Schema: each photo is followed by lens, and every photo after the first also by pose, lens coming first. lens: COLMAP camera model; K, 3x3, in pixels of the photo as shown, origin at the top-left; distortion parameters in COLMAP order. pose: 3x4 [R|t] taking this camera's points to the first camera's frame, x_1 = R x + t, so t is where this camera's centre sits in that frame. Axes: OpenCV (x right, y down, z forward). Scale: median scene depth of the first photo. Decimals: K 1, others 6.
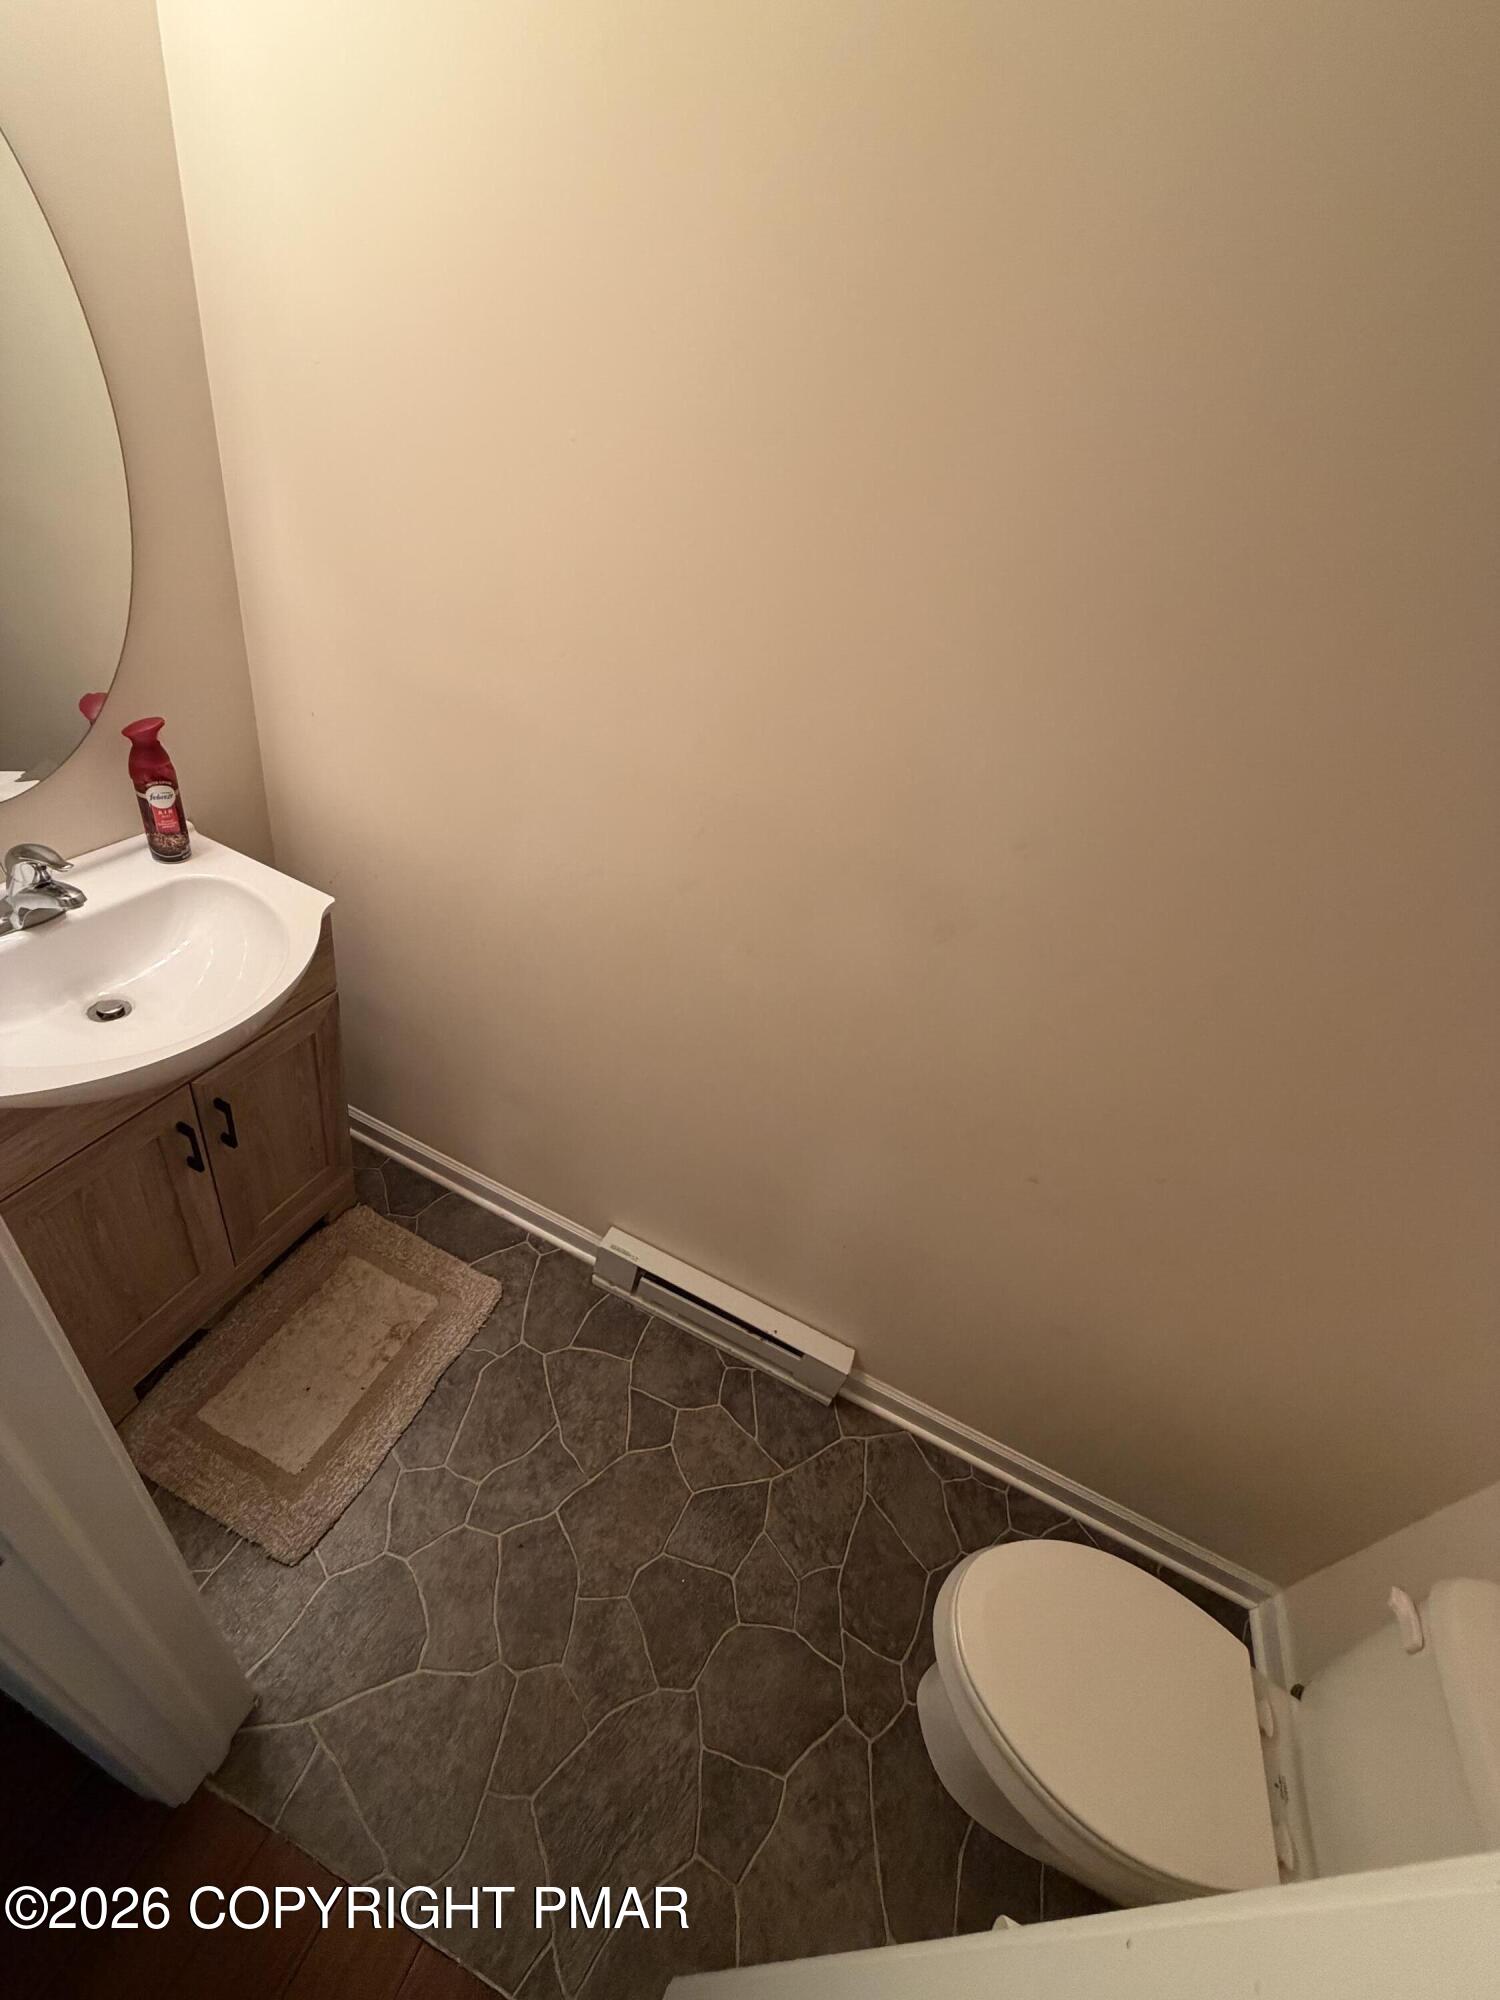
lens RADIAL K [[794.8, 0, 744.1], [0, 794.8, 994.3], [0, 0, 1]] dist [-0.000300, -0.000184]
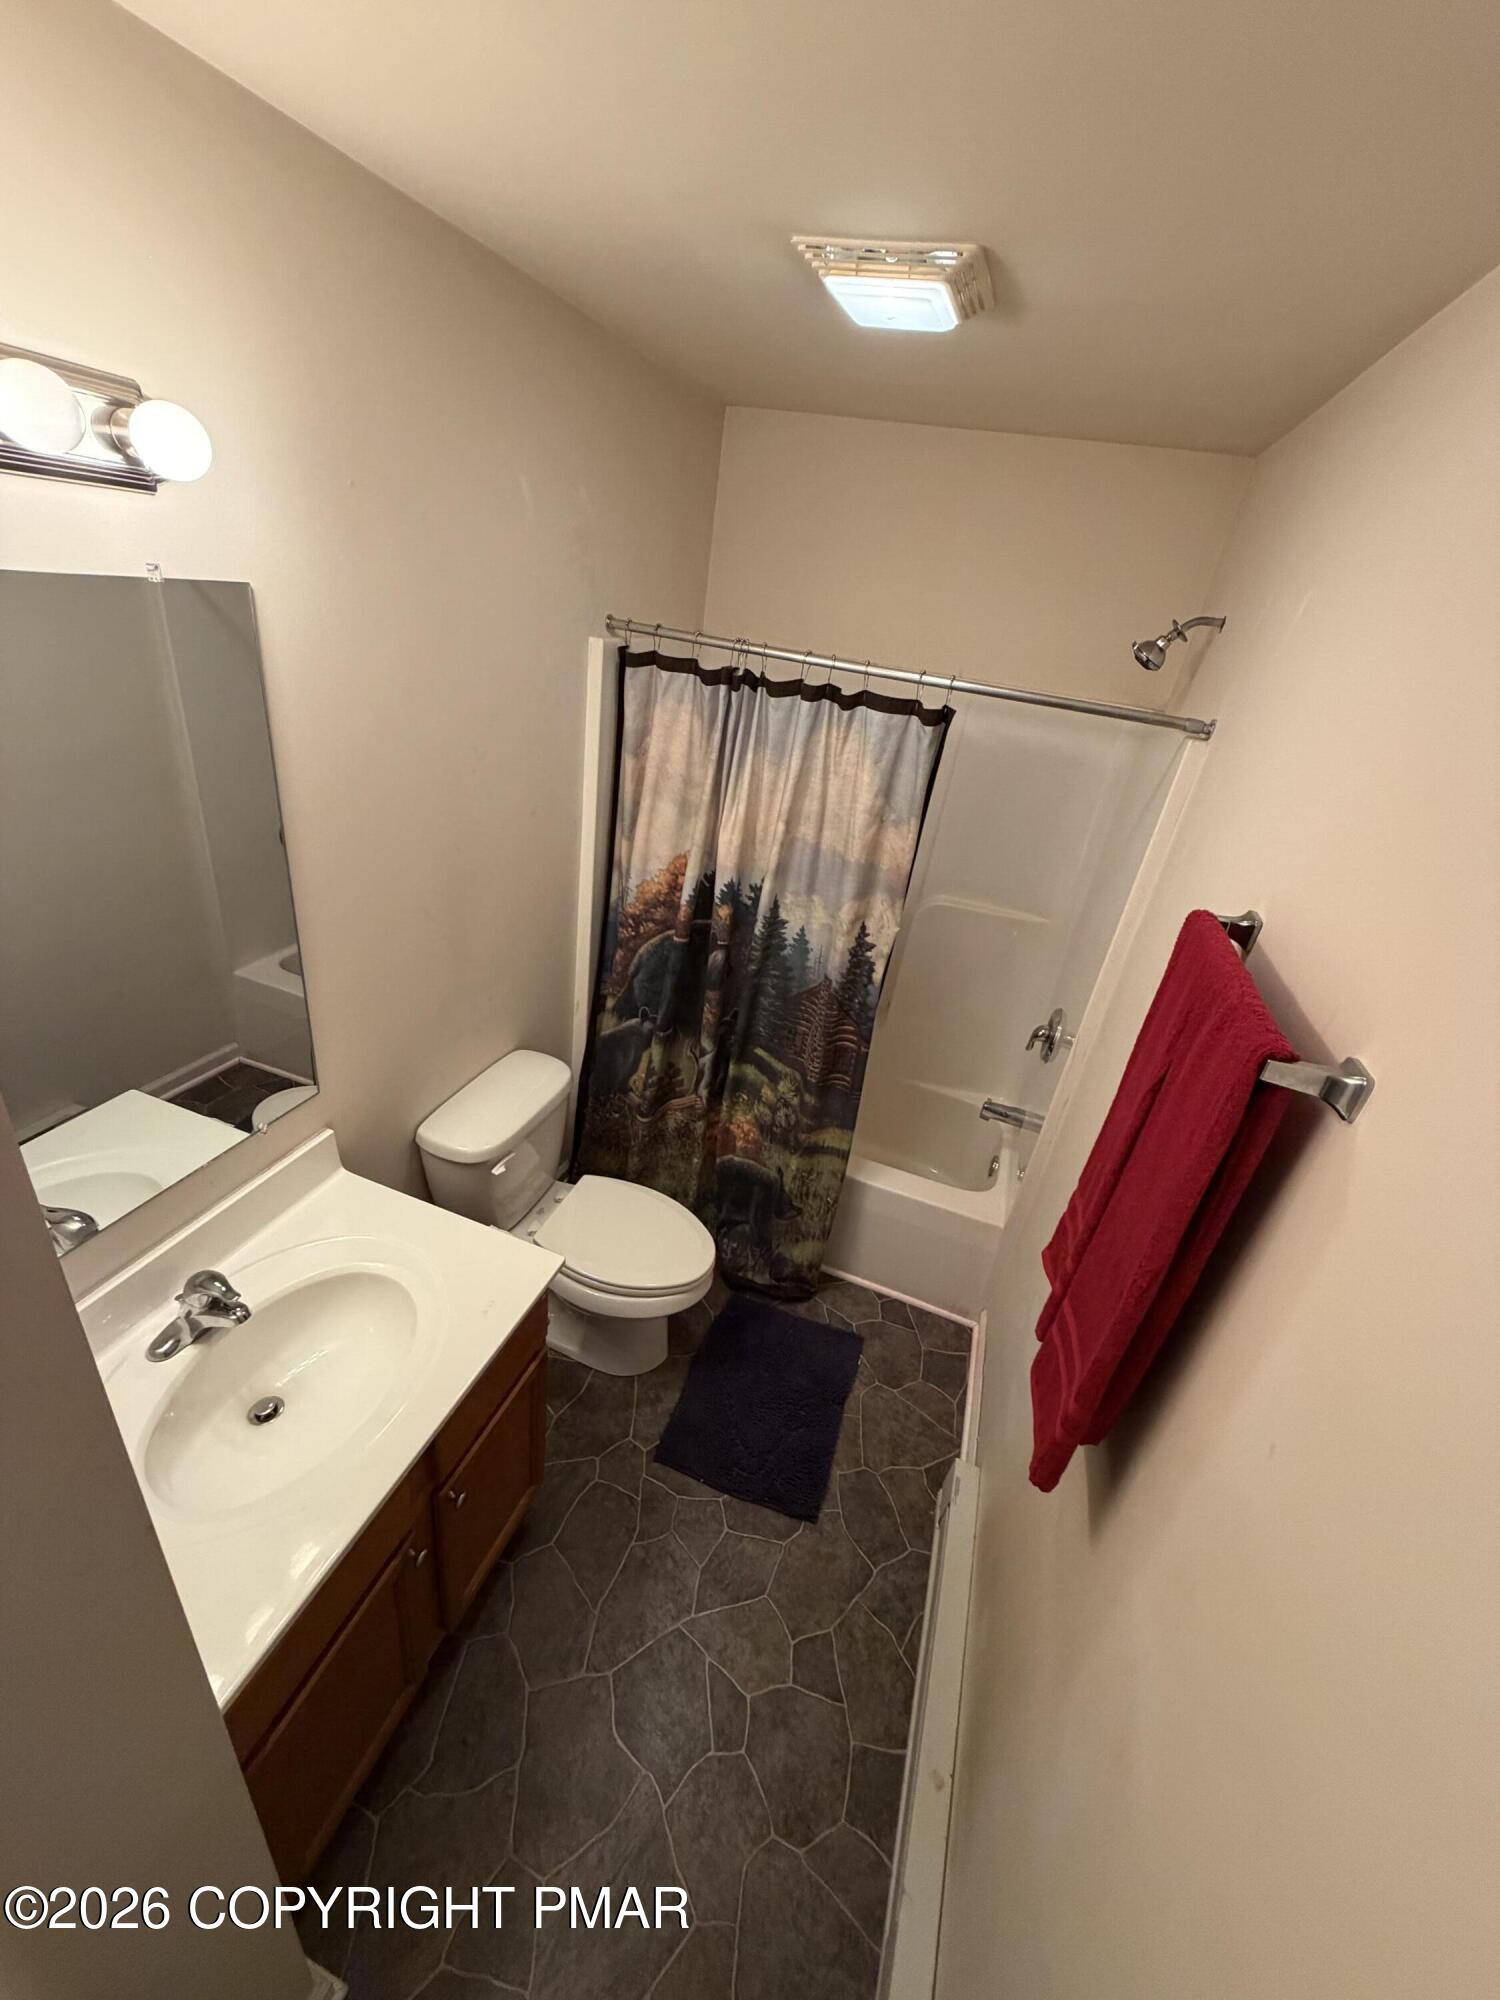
lens RADIAL K [[794.8, 0, 744.1], [0, 794.8, 994.3], [0, 0, 1]] dist [-0.000300, -0.000184]
pose [[-0.937703, -0.279111, -0.206904, 0.413372], [-0.307083, 0.387246, 0.869333, -0.630686], [-0.162518, 0.878714, -0.448832, 0.741078]]
